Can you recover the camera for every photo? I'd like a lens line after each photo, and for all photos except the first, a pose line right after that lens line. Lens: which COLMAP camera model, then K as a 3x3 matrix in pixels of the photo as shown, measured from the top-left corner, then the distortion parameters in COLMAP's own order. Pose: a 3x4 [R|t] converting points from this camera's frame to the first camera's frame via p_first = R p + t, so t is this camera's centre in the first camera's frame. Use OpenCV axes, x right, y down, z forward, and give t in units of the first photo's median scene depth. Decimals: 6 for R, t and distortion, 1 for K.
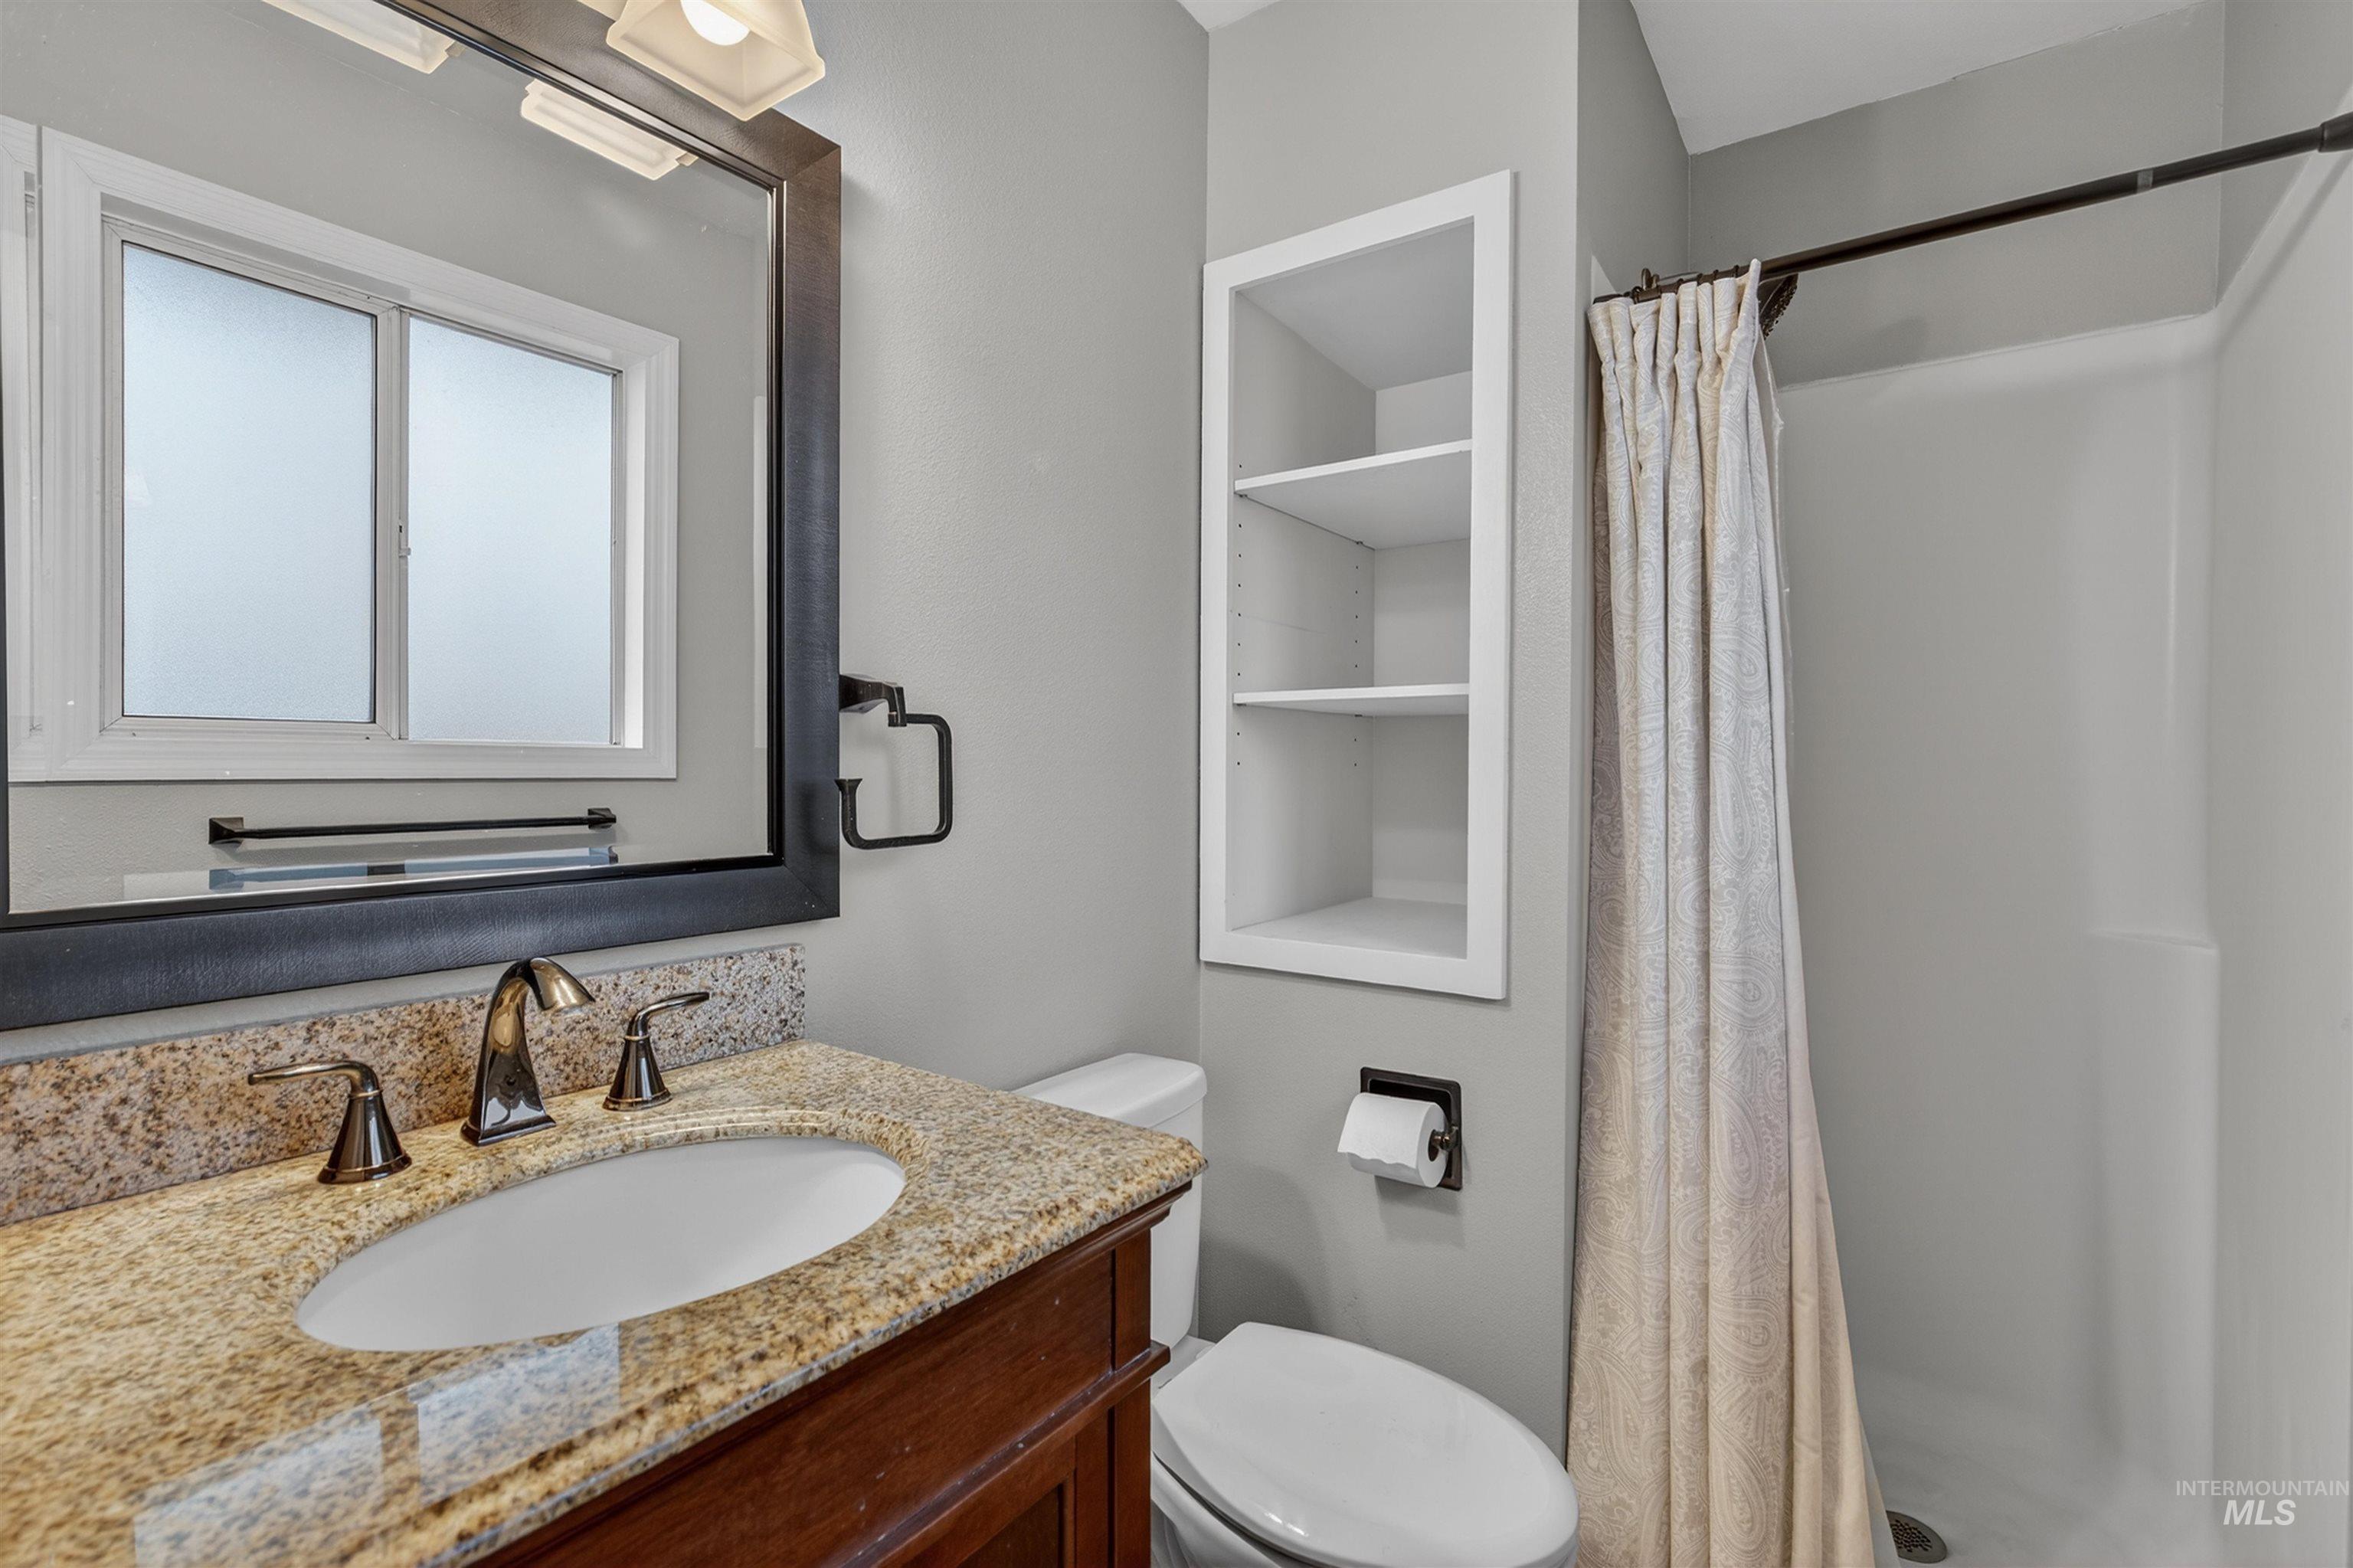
lens RADIAL K [[1072.1, 0, 1169.6], [0, 1072.1, 782.0], [0, 0, 1]] dist [-0.001390, -0.001540]
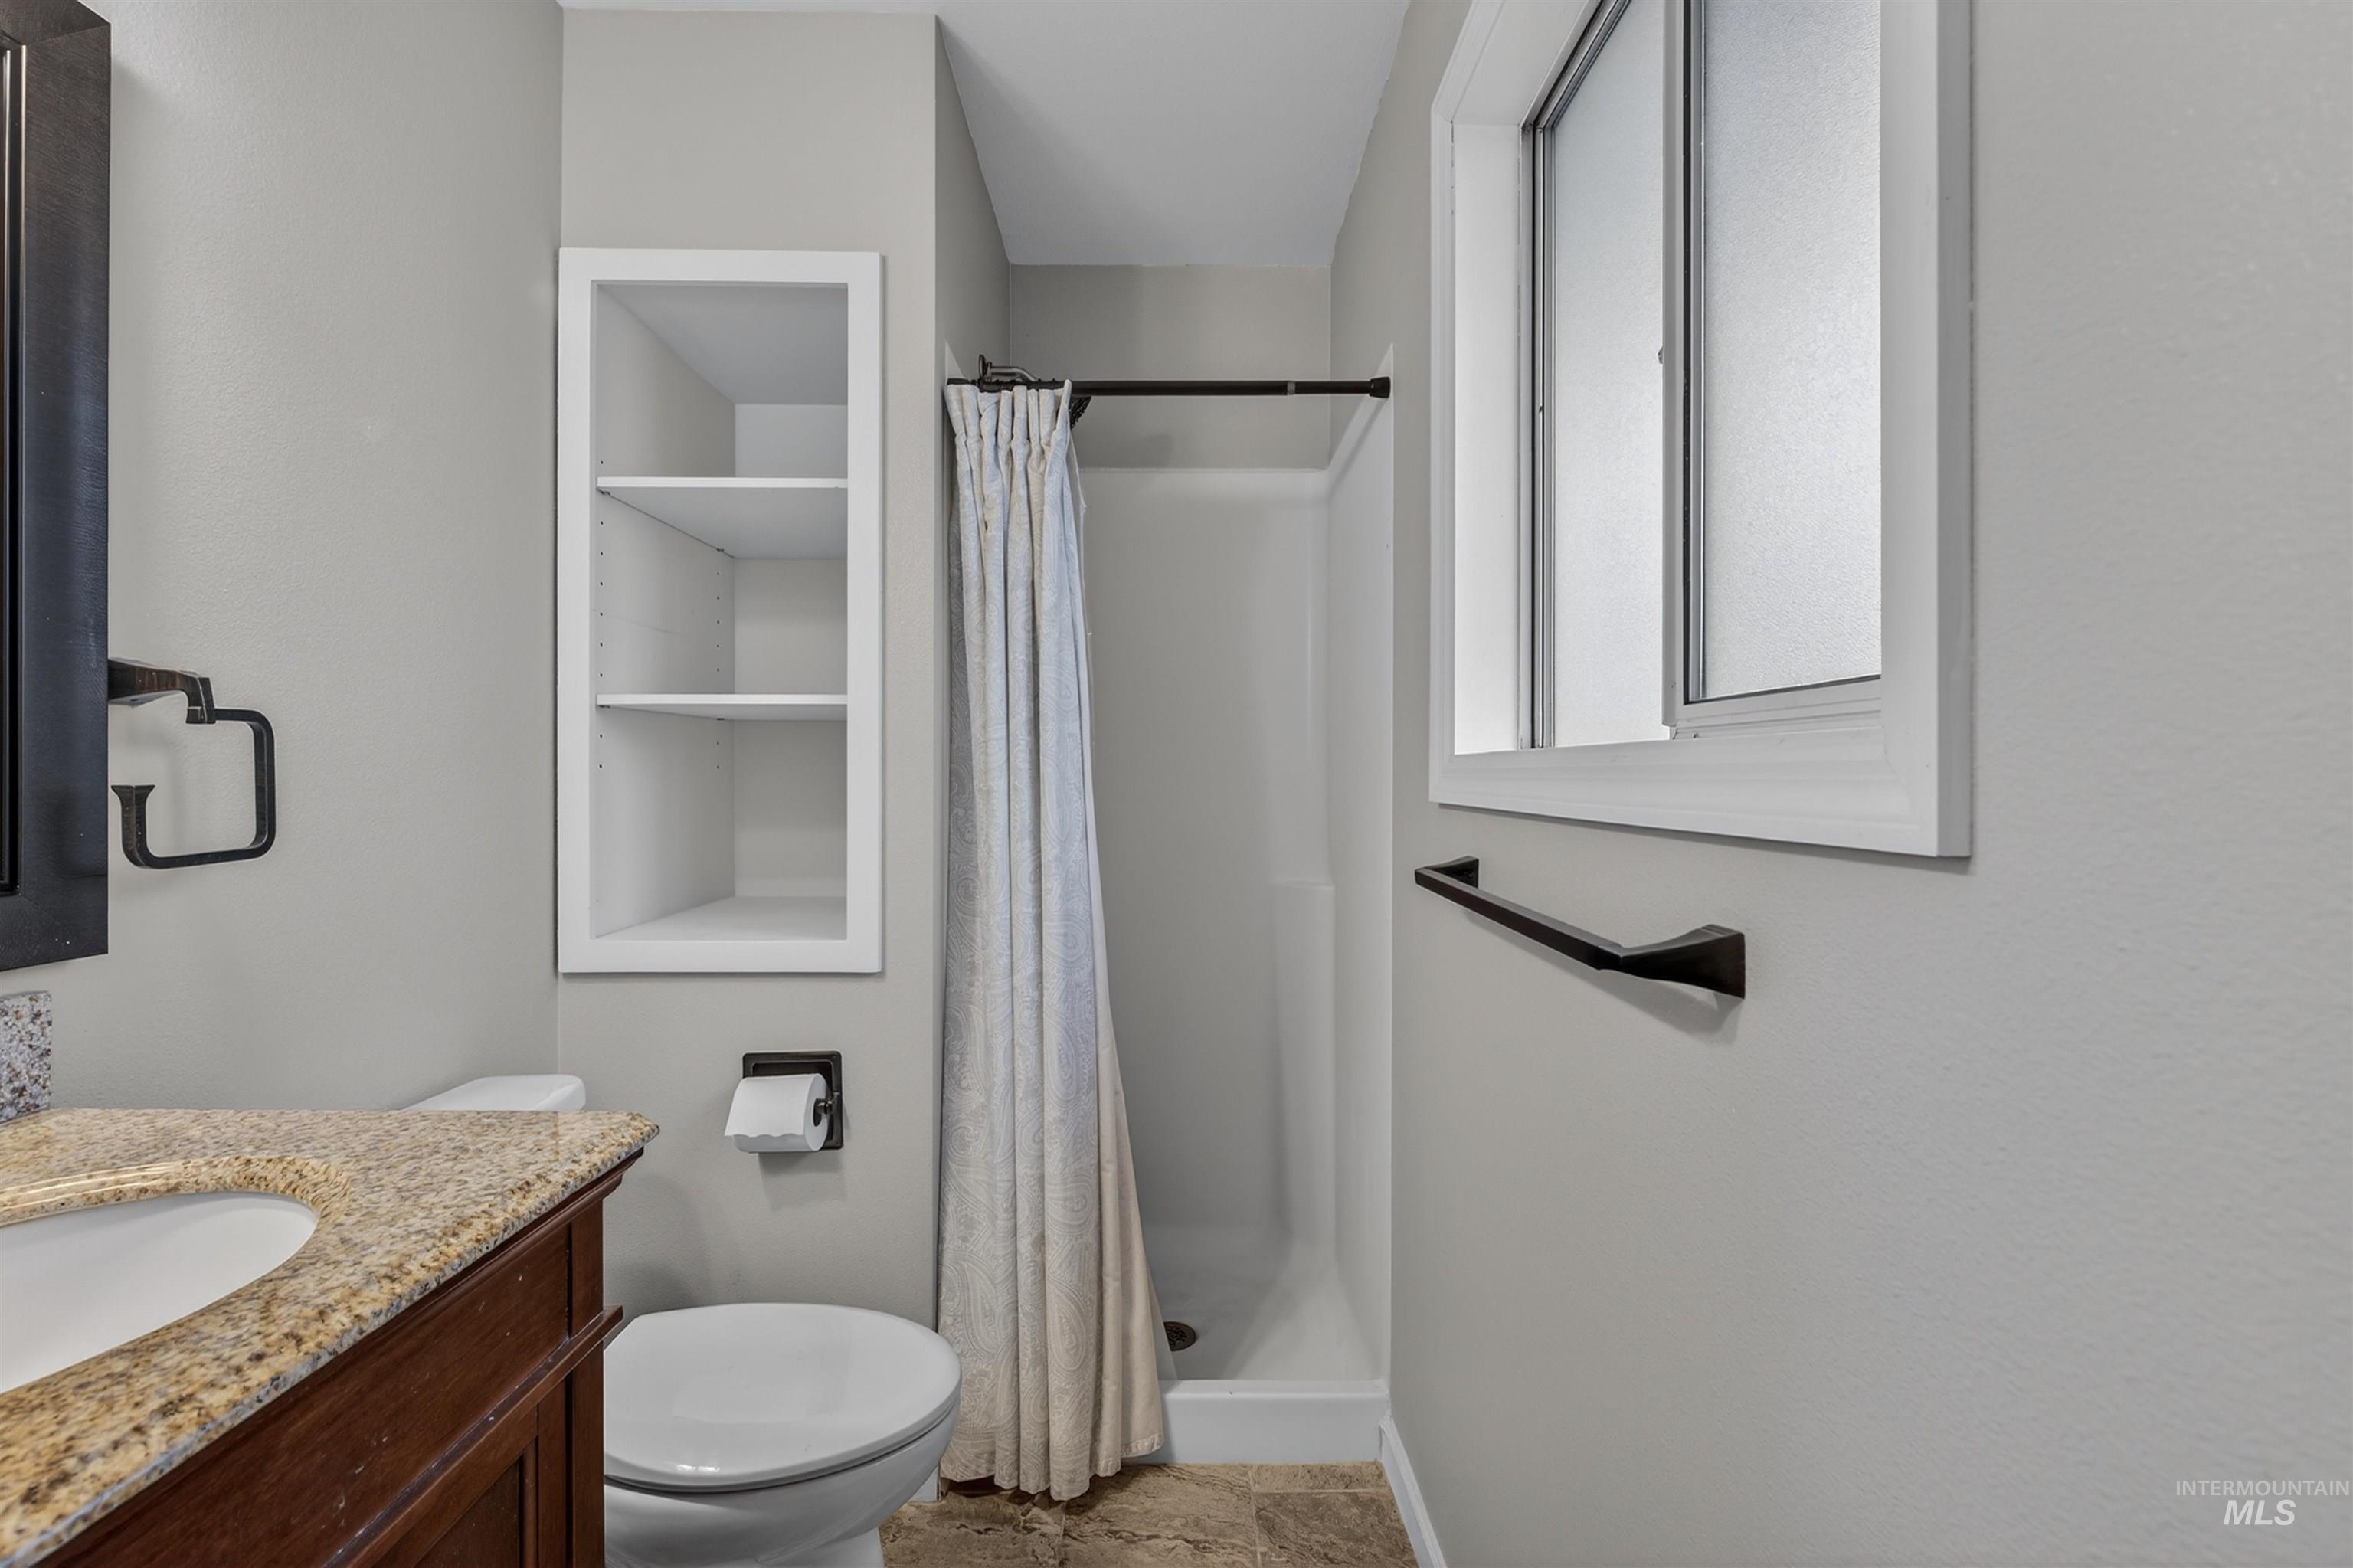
lens RADIAL K [[1072.1, 0, 1183.6], [0, 1072.1, 773.9], [0, 0, 1]] dist [-0.001390, -0.001540]
pose [[0.808345, -0.004767, 0.588690, -0.111207], [0.010725, 0.999920, -0.006630, 0.002501], [-0.588612, 0.011674, 0.808332, -0.135257]]
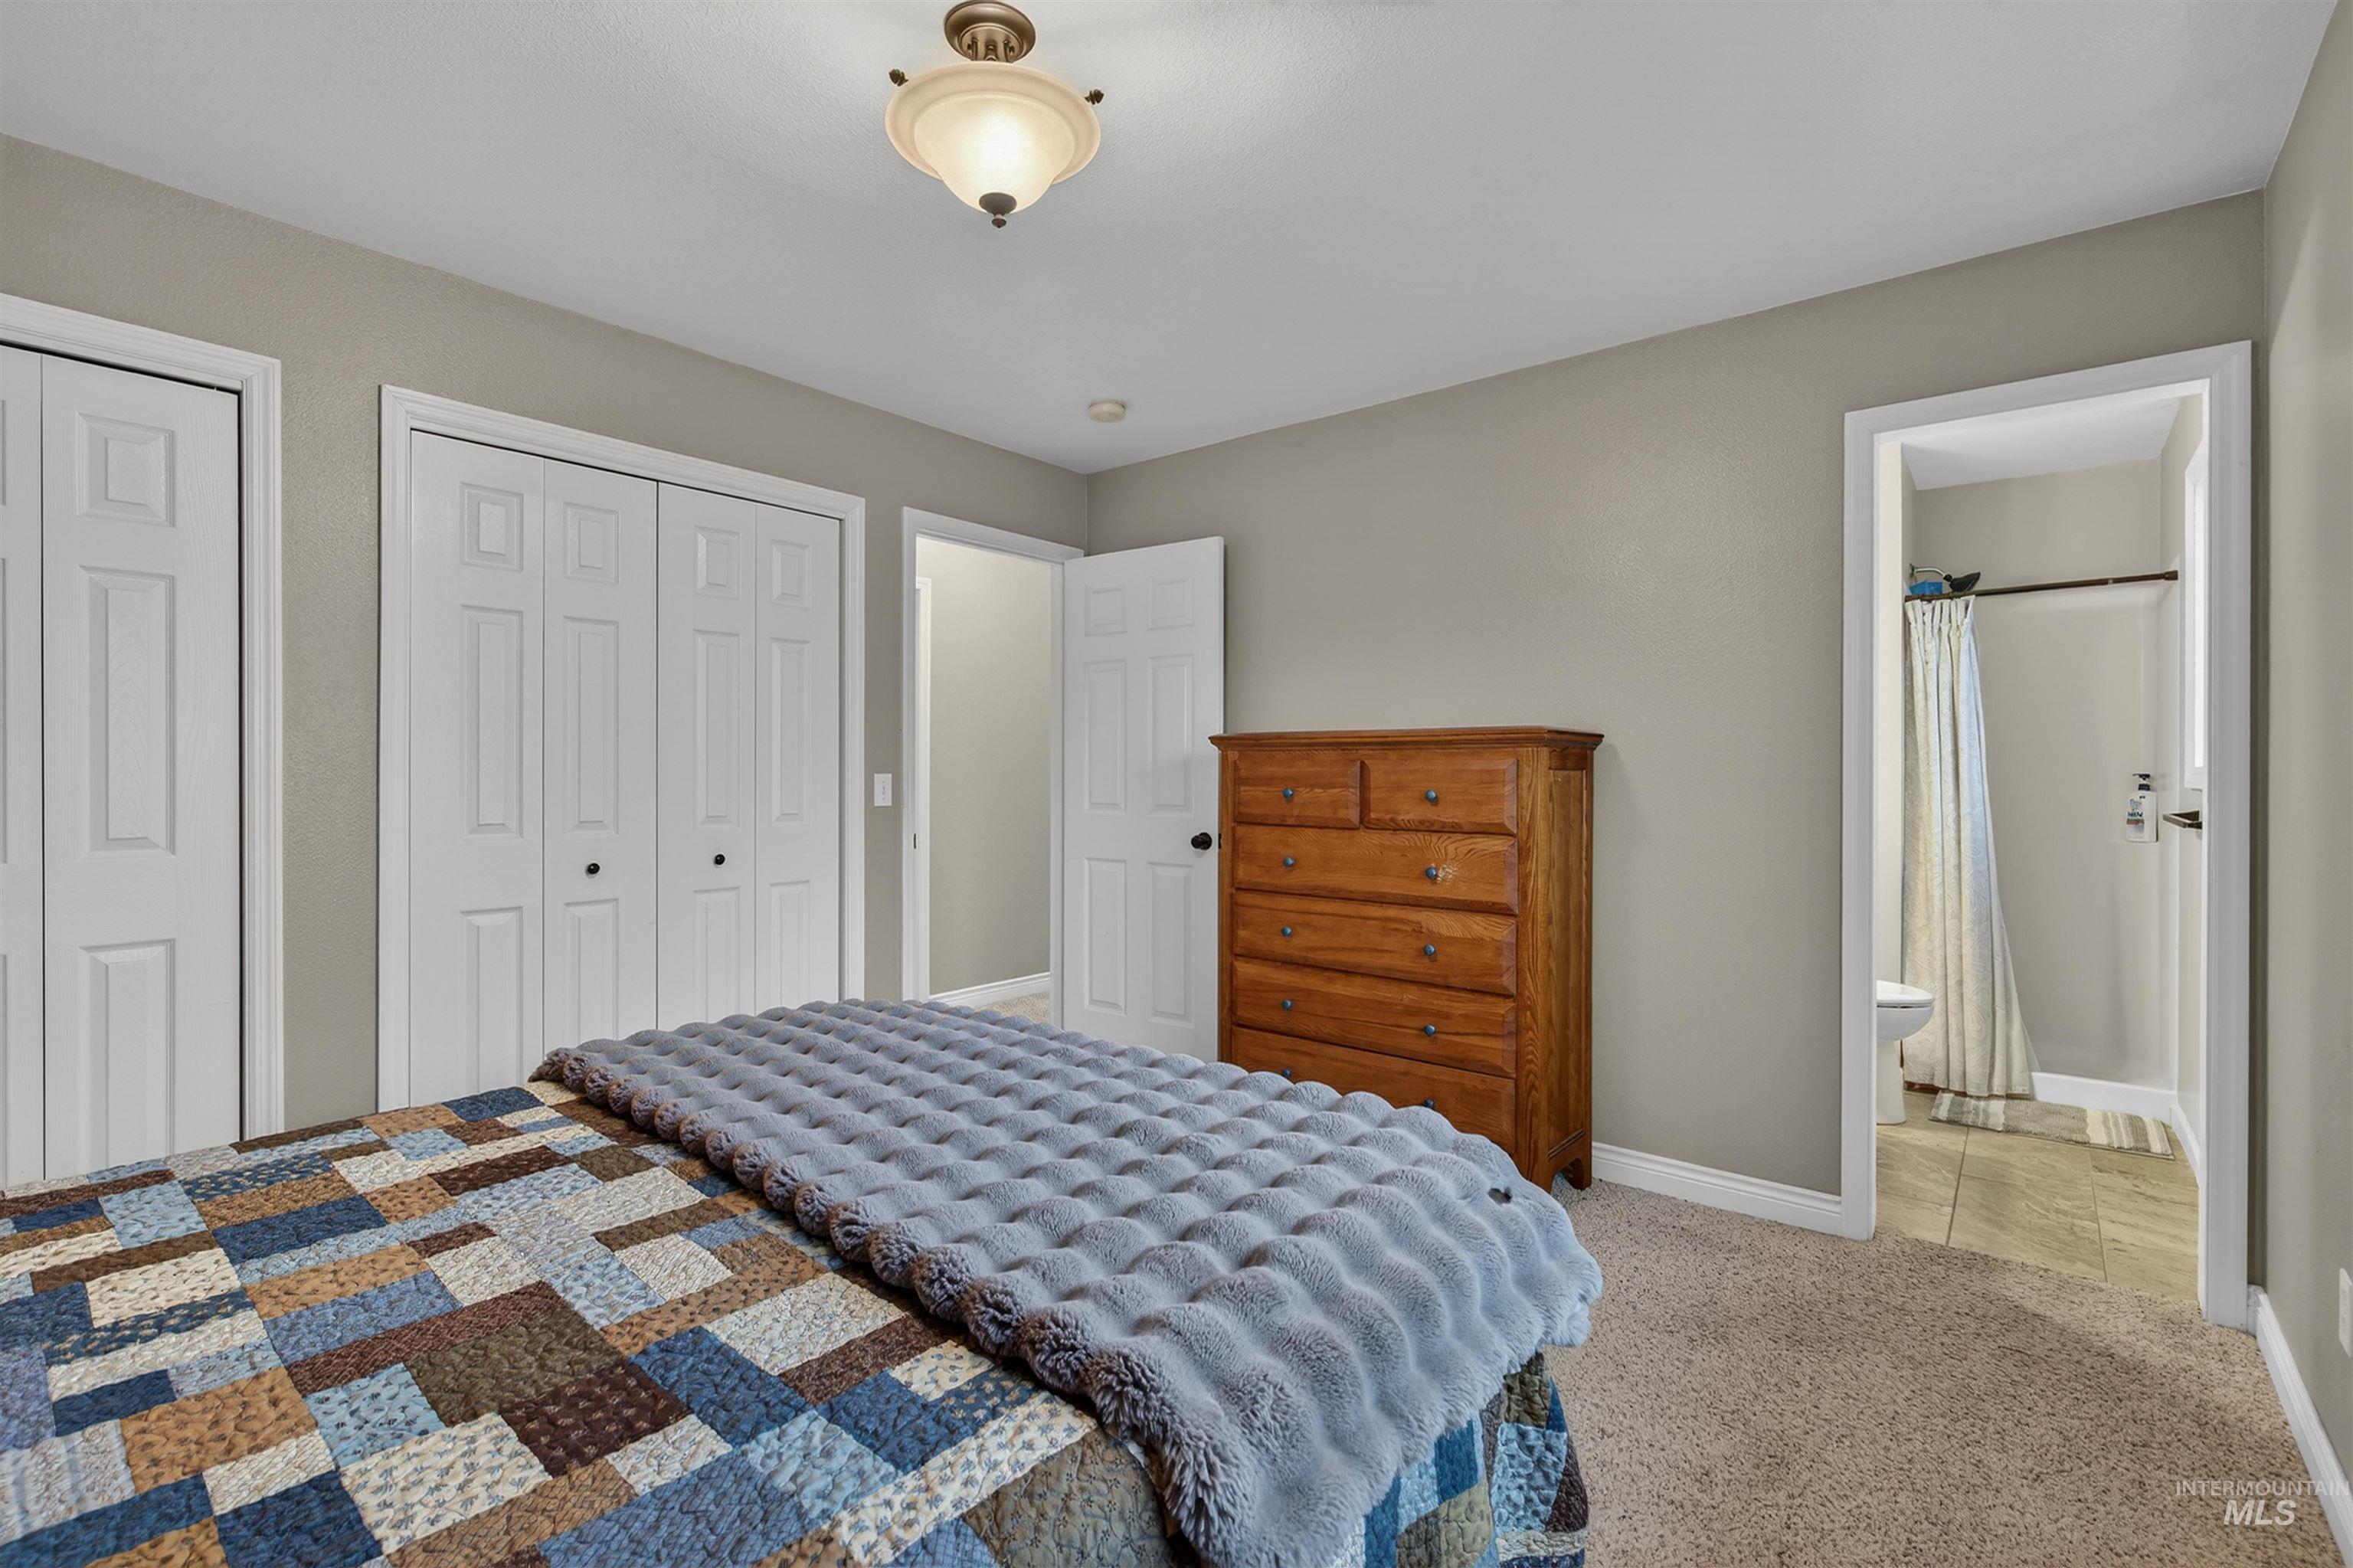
lens RADIAL K [[1072.1, 0, 1165.0], [0, 1072.1, 770.0], [0, 0, 1]] dist [-0.001390, -0.001540]
pose [[0.997310, -0.009133, -0.072732, -1.393923], [0.008370, 0.999907, -0.010792, -0.008216], [0.072823, 0.010155, 0.997293, -1.992759]]
